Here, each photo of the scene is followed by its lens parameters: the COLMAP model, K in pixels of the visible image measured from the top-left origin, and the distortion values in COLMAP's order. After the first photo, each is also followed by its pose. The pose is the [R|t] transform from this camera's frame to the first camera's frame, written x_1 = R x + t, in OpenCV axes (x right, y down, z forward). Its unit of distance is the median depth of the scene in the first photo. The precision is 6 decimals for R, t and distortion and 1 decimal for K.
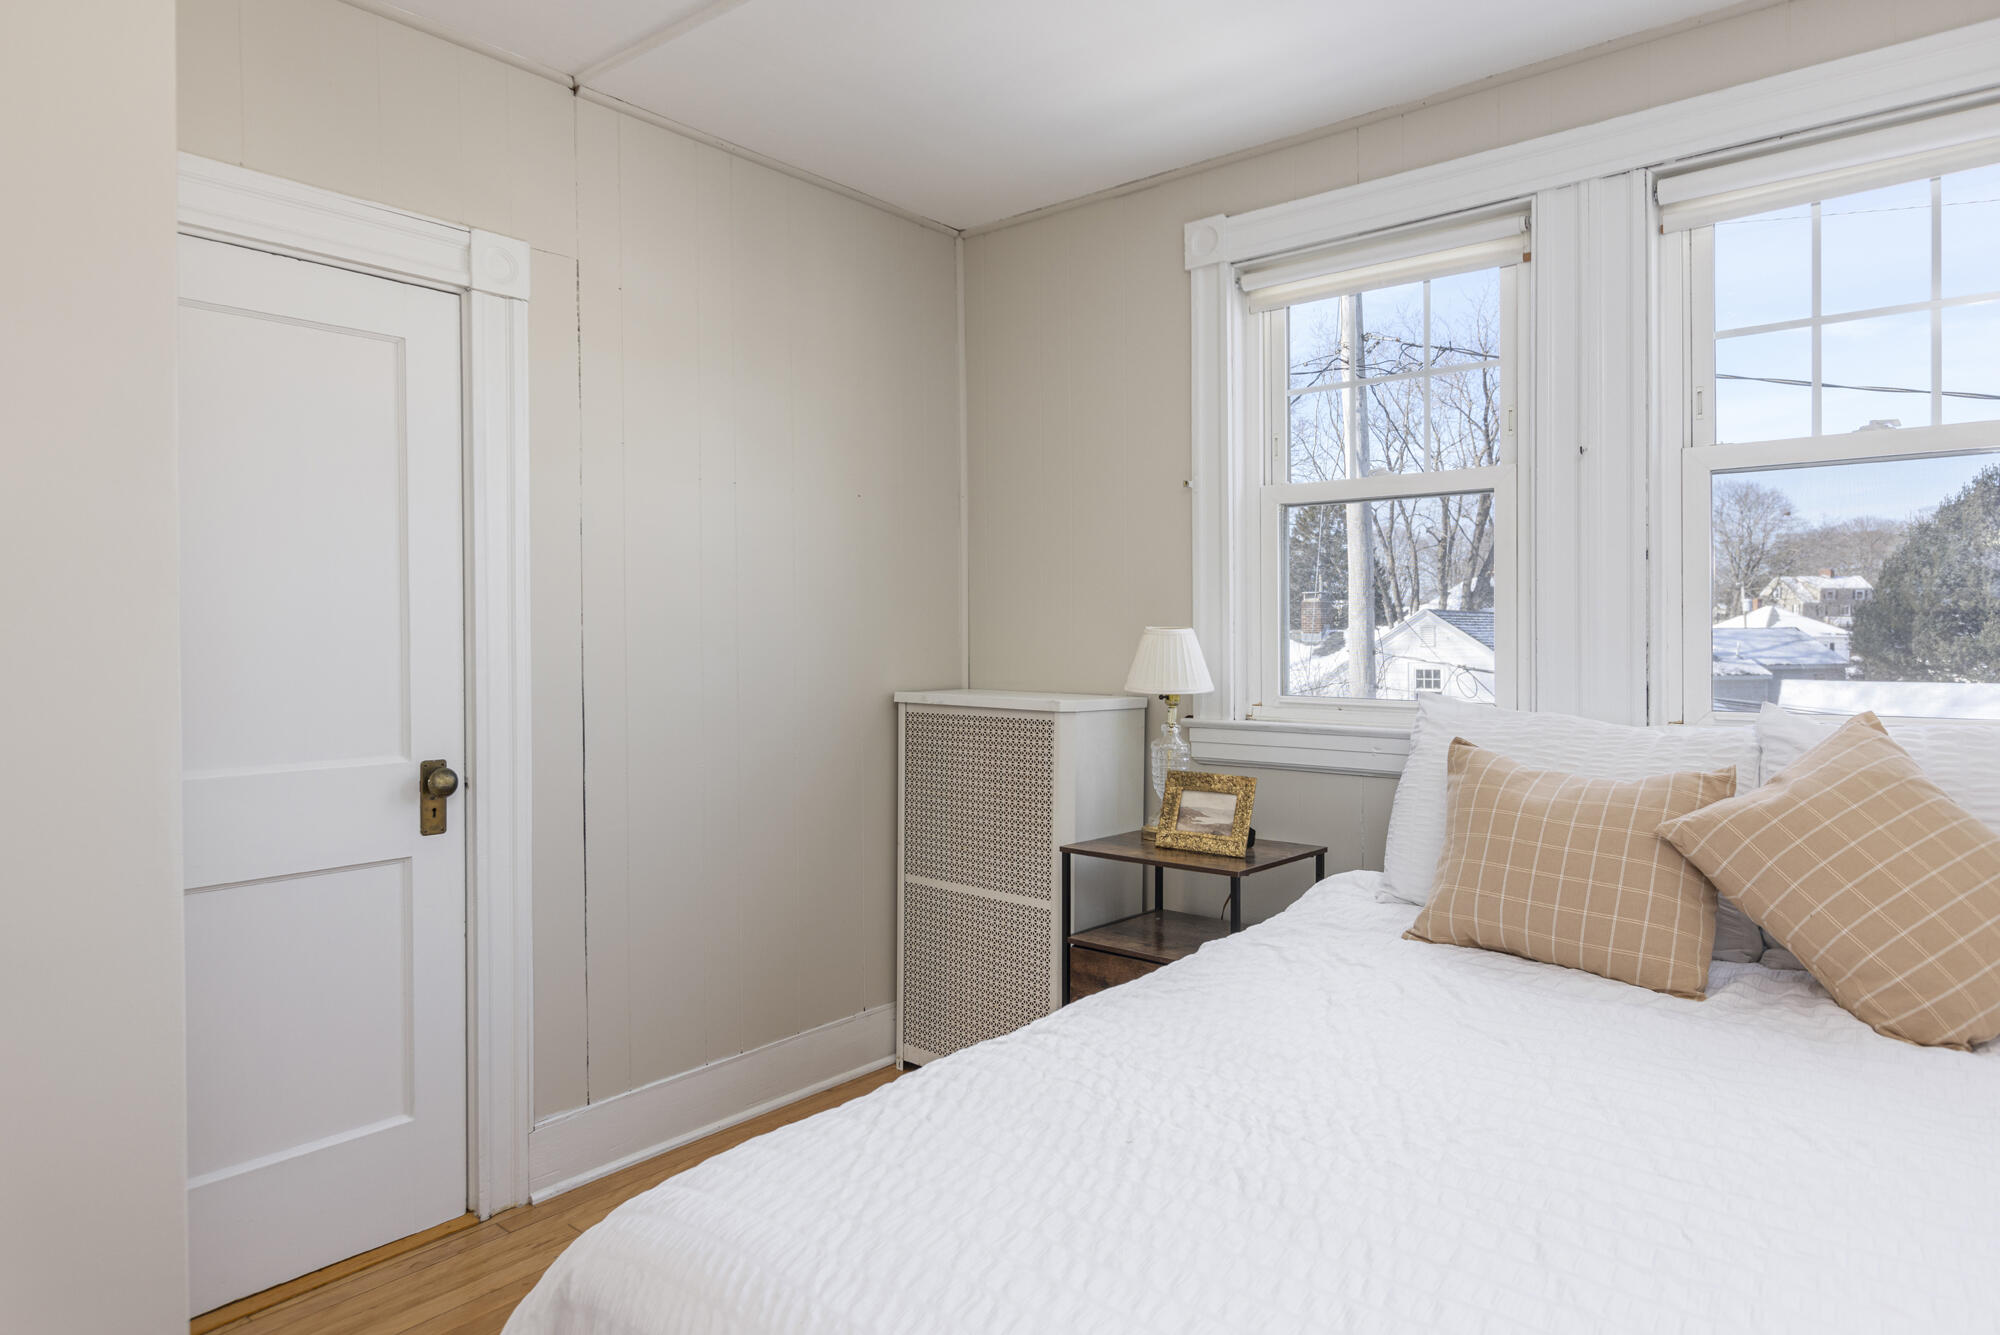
lens RADIAL K [[1182.3, 0, 1008.5], [0, 1182.3, 641.8], [0, 0, 1]] dist [0.000513, -0.004809]
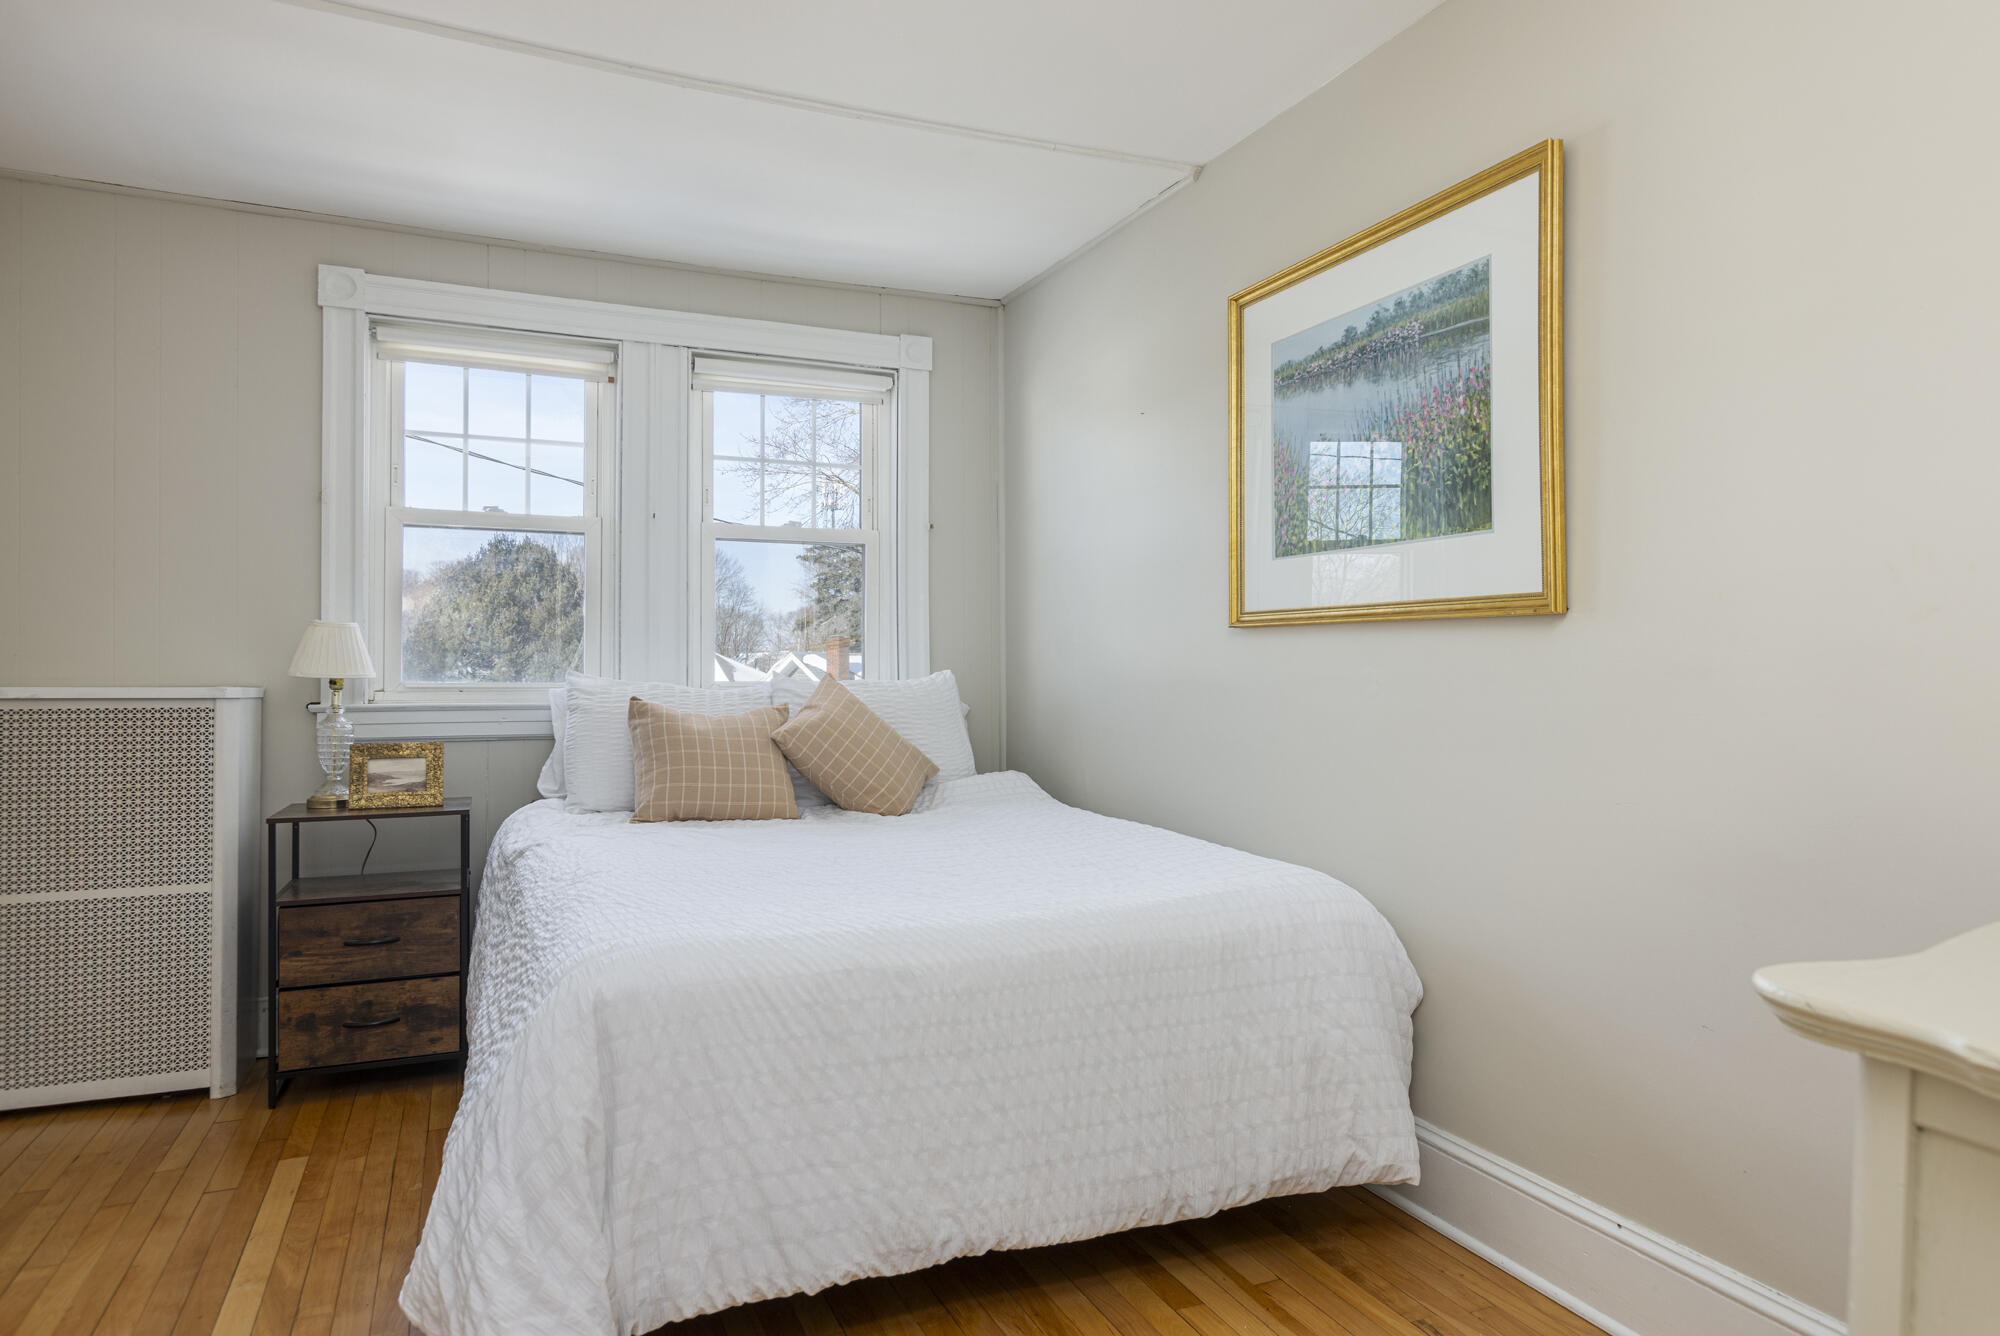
lens RADIAL K [[1182.3, 0, 998.4], [0, 1182.3, 662.0], [0, 0, 1]] dist [0.000513, -0.004809]
pose [[0.432233, 0.008965, 0.901717, -0.646308], [0.005440, 0.999906, -0.012549, 0.047186], [-0.901746, 0.010330, 0.432144, -0.072103]]
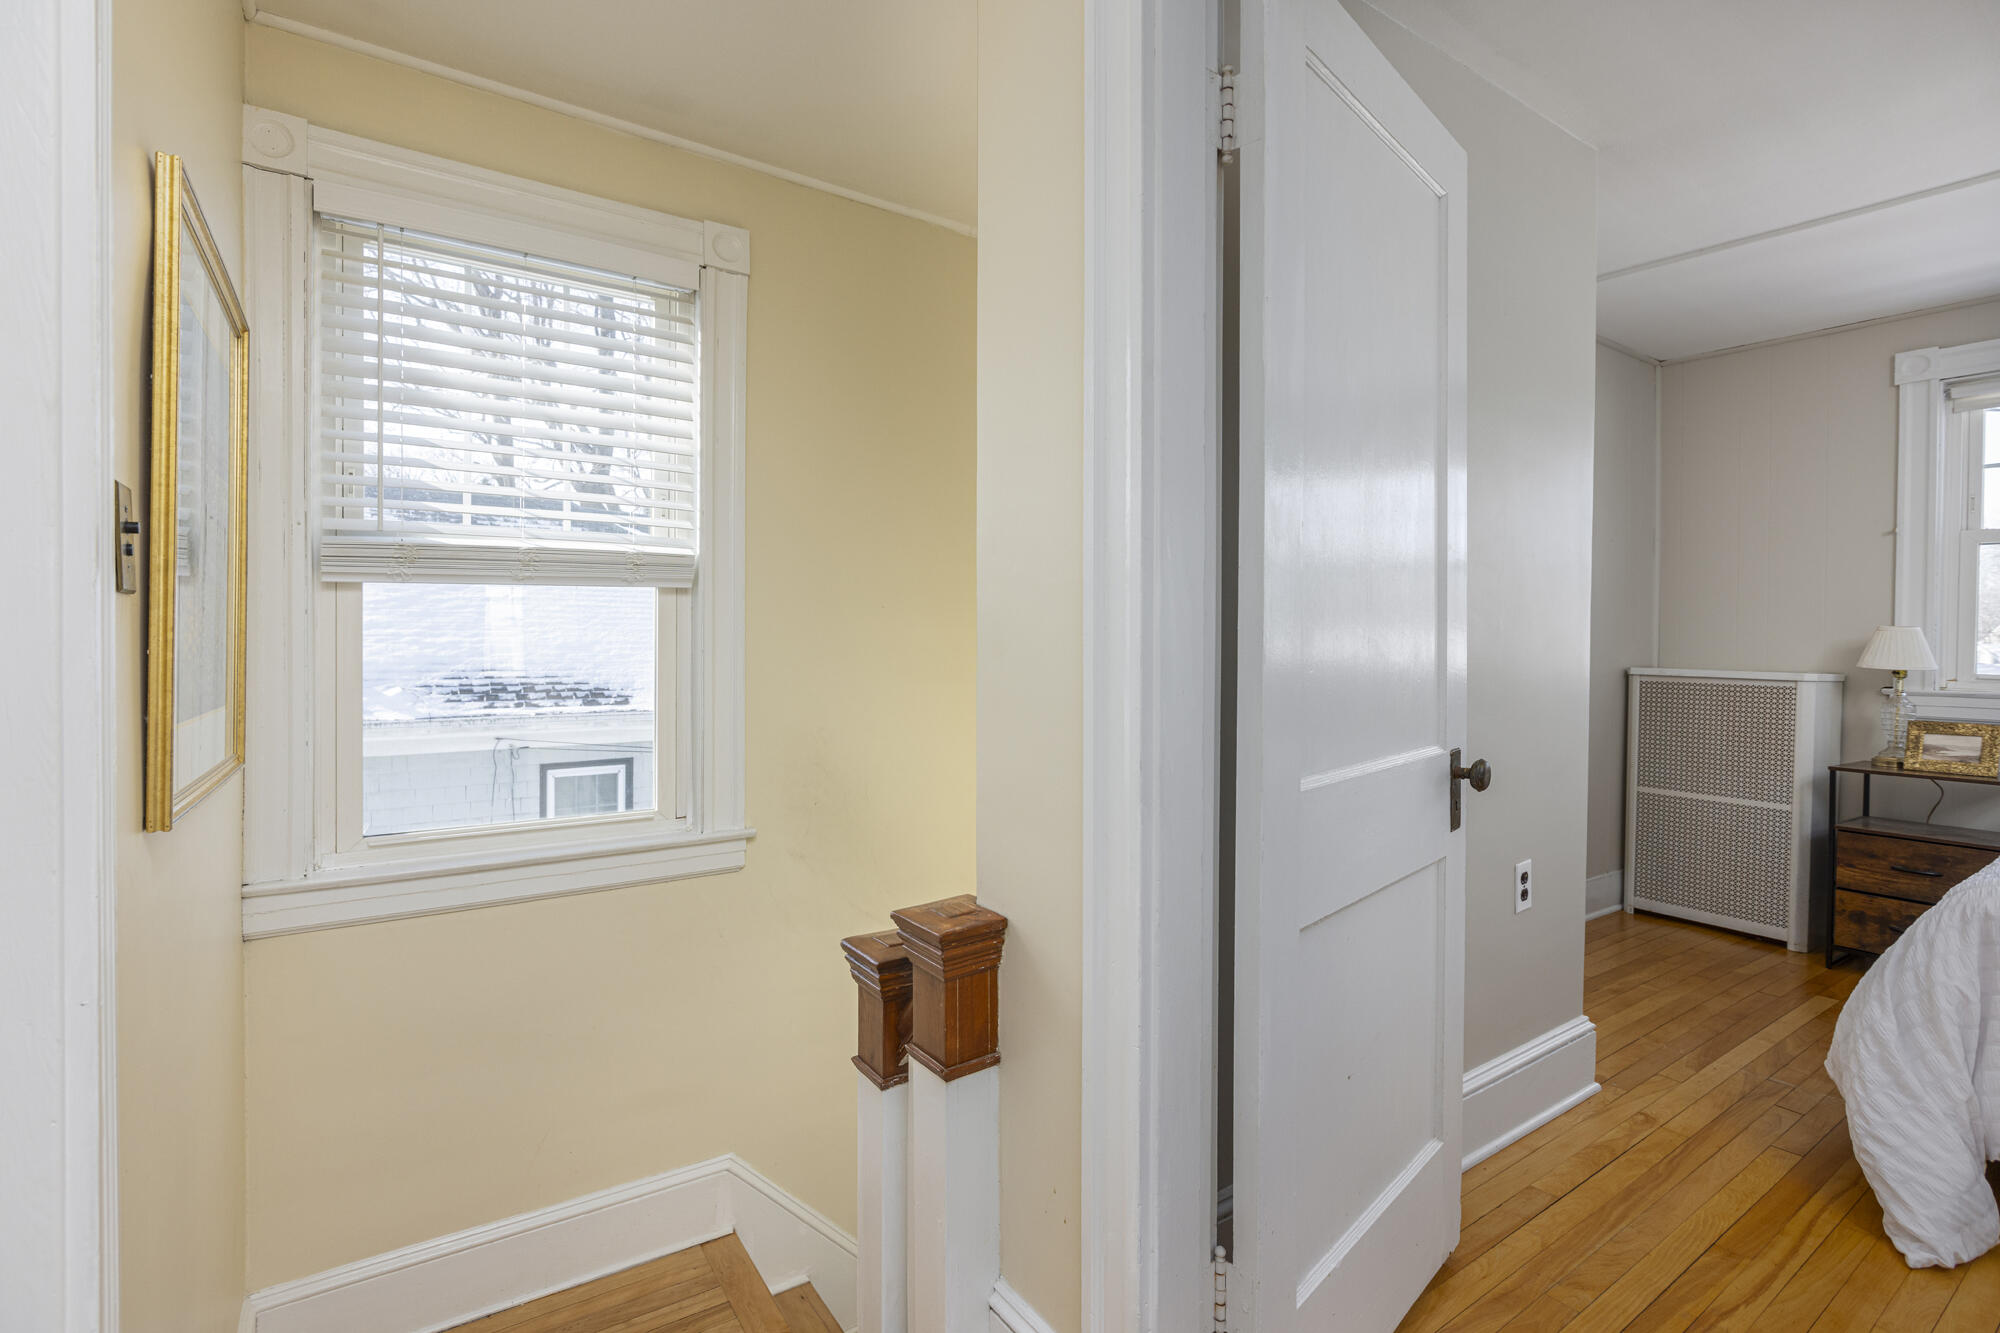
lens RADIAL K [[941.1, 0, 985.3], [0, 941.1, 649.8], [0, 0, 1]] dist [-0.003649, 0.000140]
pose [[0.964282, 0.014336, -0.264491, -0.703765], [-0.012880, 0.999891, 0.007238, 0.025380], [0.264566, -0.003573, 0.964361, -0.482088]]
